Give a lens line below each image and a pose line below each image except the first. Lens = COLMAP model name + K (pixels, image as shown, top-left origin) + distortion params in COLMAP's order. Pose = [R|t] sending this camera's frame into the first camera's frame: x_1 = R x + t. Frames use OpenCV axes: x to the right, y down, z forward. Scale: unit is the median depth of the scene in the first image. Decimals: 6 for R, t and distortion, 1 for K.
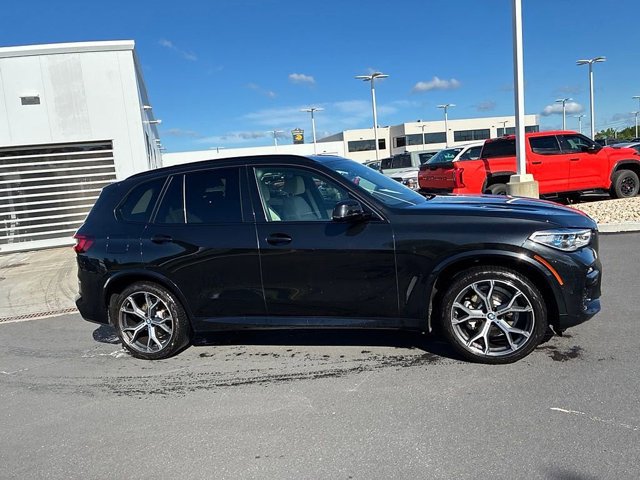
lens RADIAL K [[478.6, 0, 325.1], [0, 478.6, 238.6], [0, 0, 1]] dist [0.029851, -0.043703]
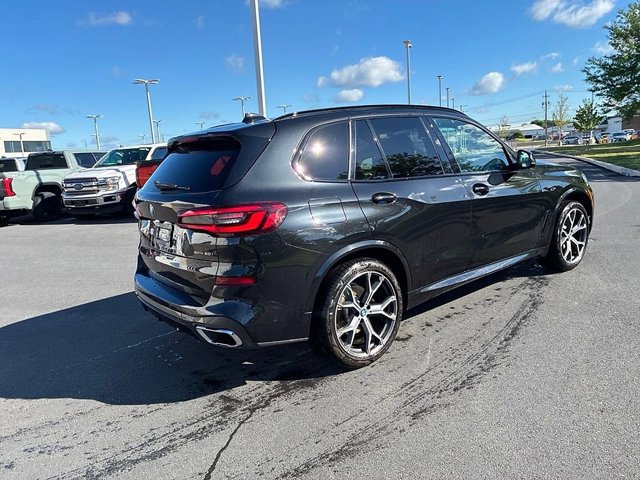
lens RADIAL K [[478.6, 0, 324.4], [0, 478.6, 240.1], [0, 0, 1]] dist [0.029851, -0.043703]
pose [[0.576032, -0.098151, 0.811513, -1.032940], [0.128869, 0.991254, 0.028415, 0.034341], [-0.807205, 0.088211, 0.583643, 0.637567]]
